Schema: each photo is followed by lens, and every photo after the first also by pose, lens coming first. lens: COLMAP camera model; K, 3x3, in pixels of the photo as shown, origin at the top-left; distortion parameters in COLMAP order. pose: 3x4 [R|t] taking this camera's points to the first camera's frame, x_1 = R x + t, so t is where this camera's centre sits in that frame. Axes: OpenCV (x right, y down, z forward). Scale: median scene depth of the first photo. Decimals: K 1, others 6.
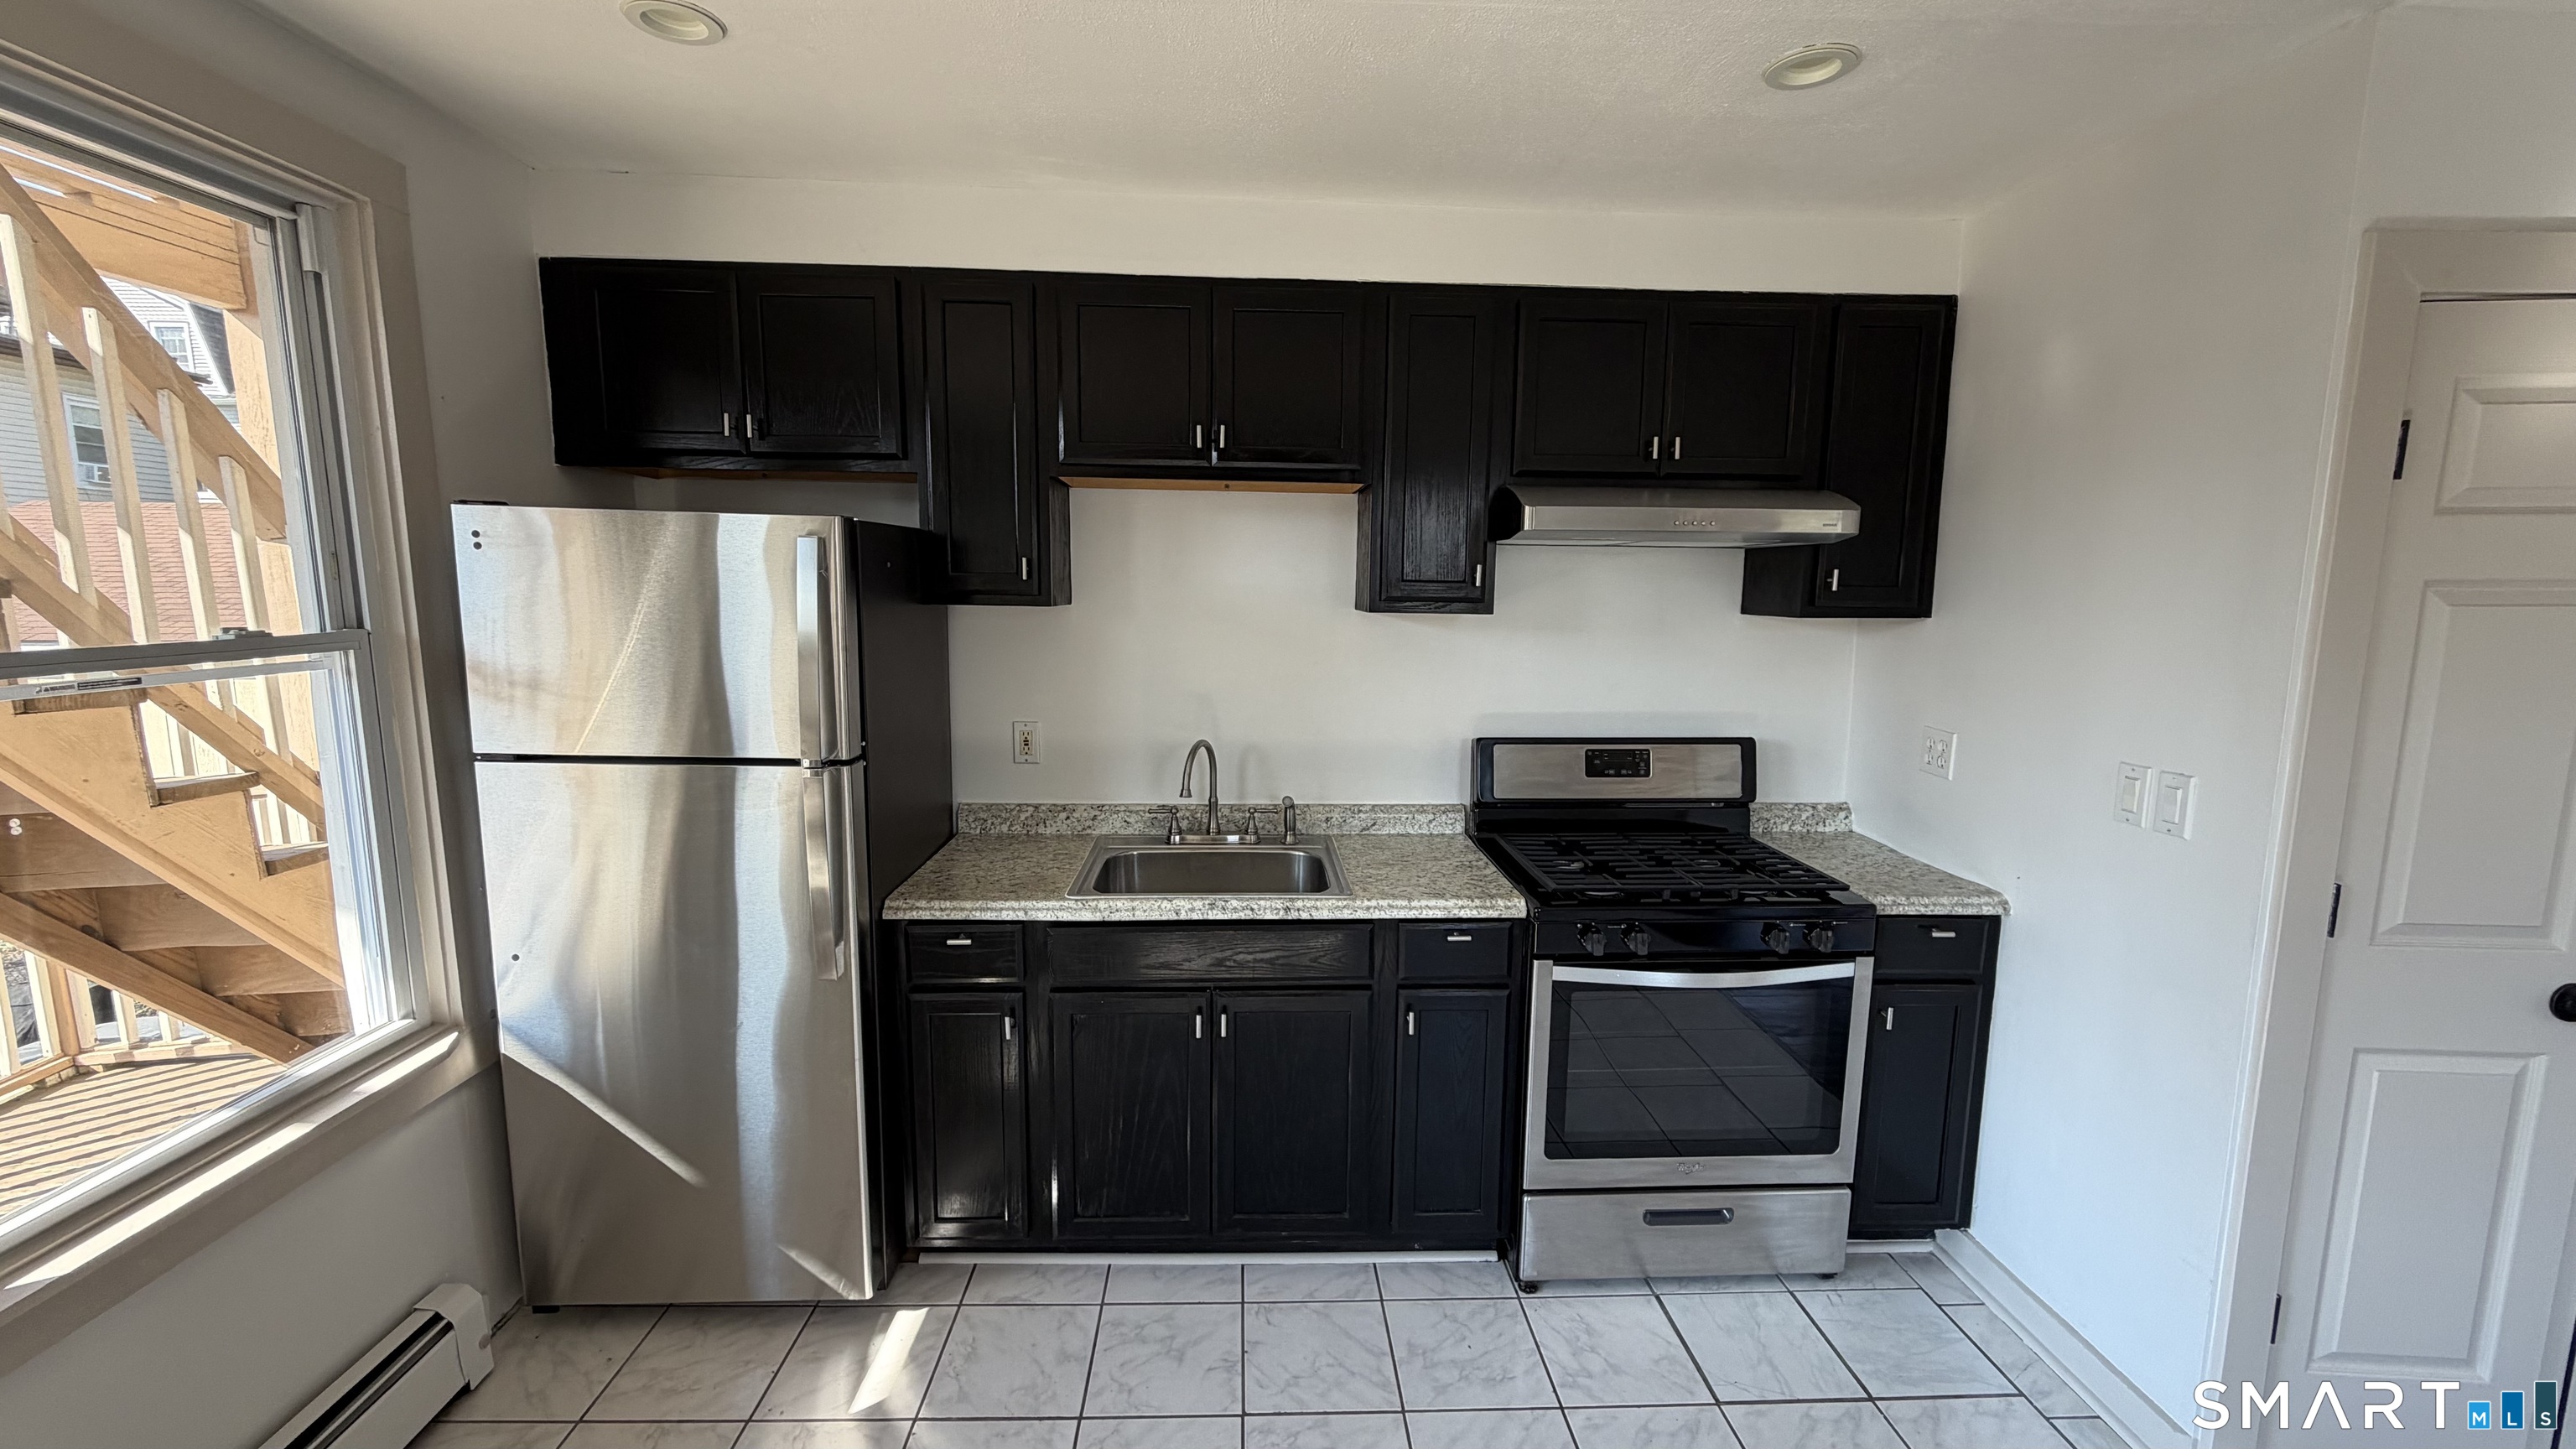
lens RADIAL K [[1028.2, 0, 1280.6], [0, 1028.2, 724.8], [0, 0, 1]] dist [-0.001286, 0.000301]
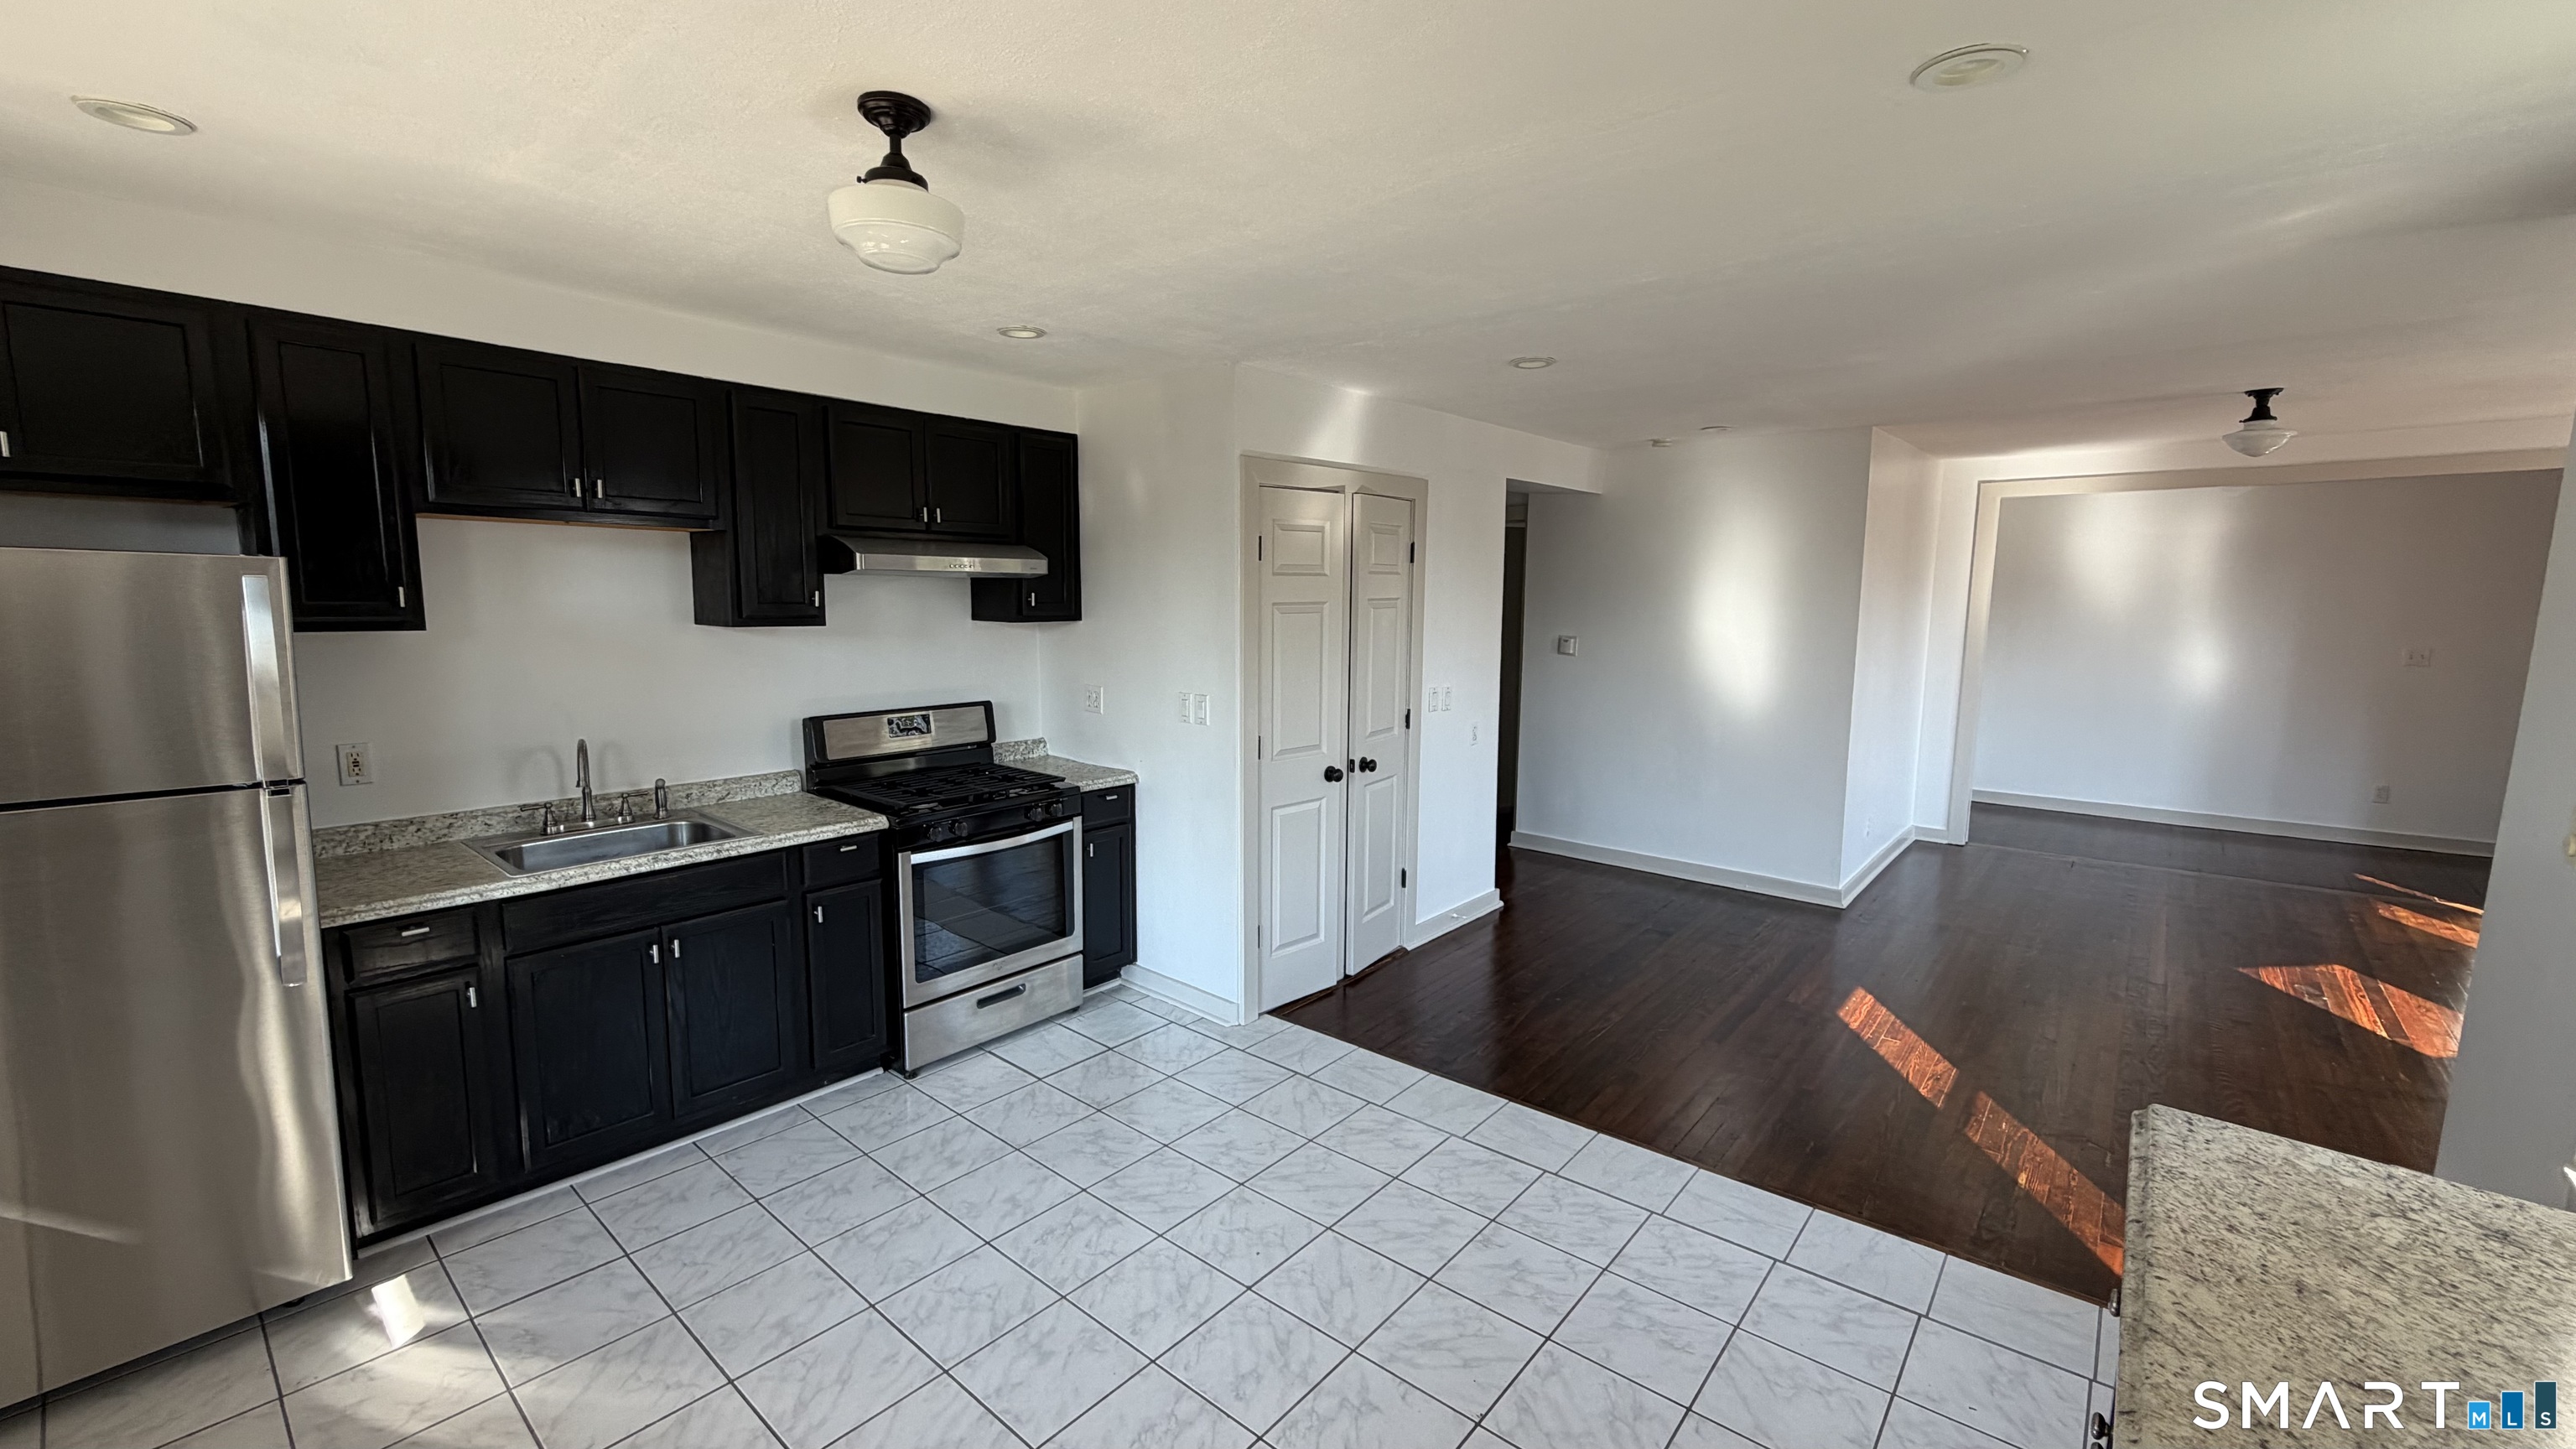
lens RADIAL K [[1028.2, 0, 1280.6], [0, 1028.2, 724.8], [0, 0, 1]] dist [-0.001286, 0.000301]
pose [[0.679752, -0.097945, 0.726873, -0.423282], [0.094101, 0.994499, 0.046006, 0.021362], [-0.727380, 0.037127, 0.685230, -0.426788]]
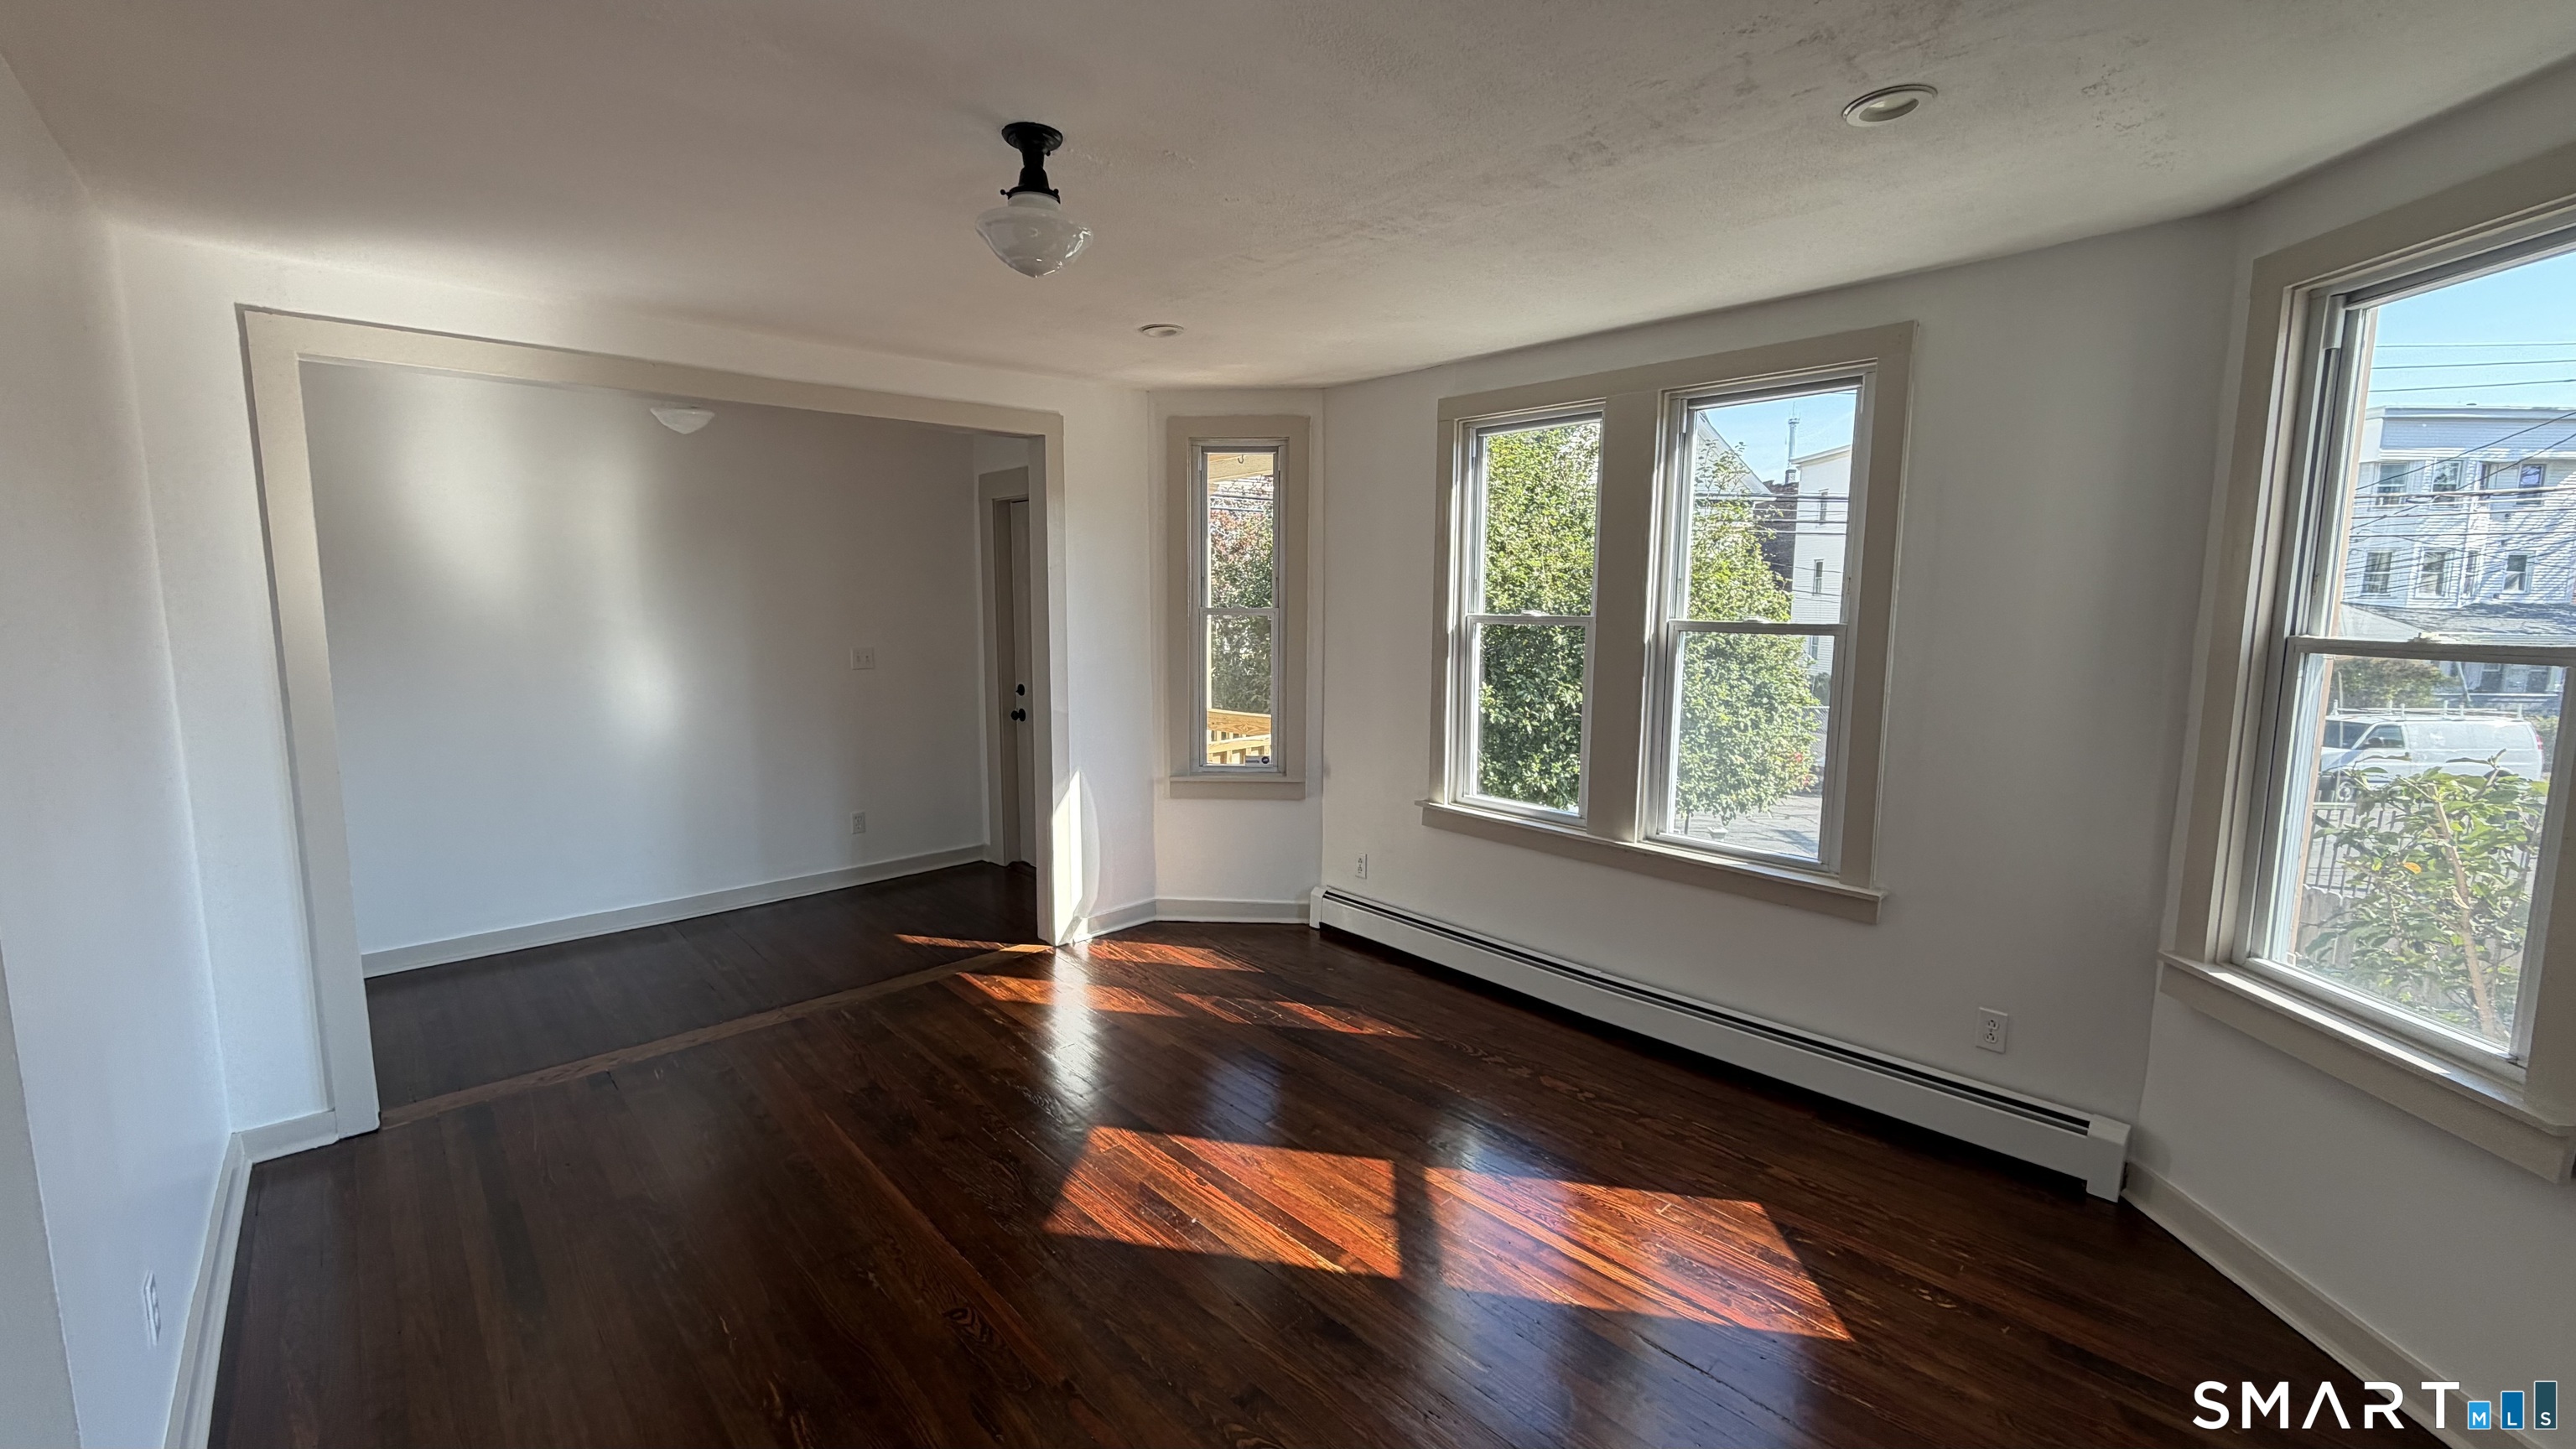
lens RADIAL K [[1028.2, 0, 1280.6], [0, 1028.2, 724.8], [0, 0, 1]] dist [-0.001286, 0.000301]
pose [[-0.648408, -0.094667, 0.755384, 1.222548], [0.096578, 0.973993, 0.204965, 0.013460], [-0.755142, 0.205854, -0.622402, -0.001943]]
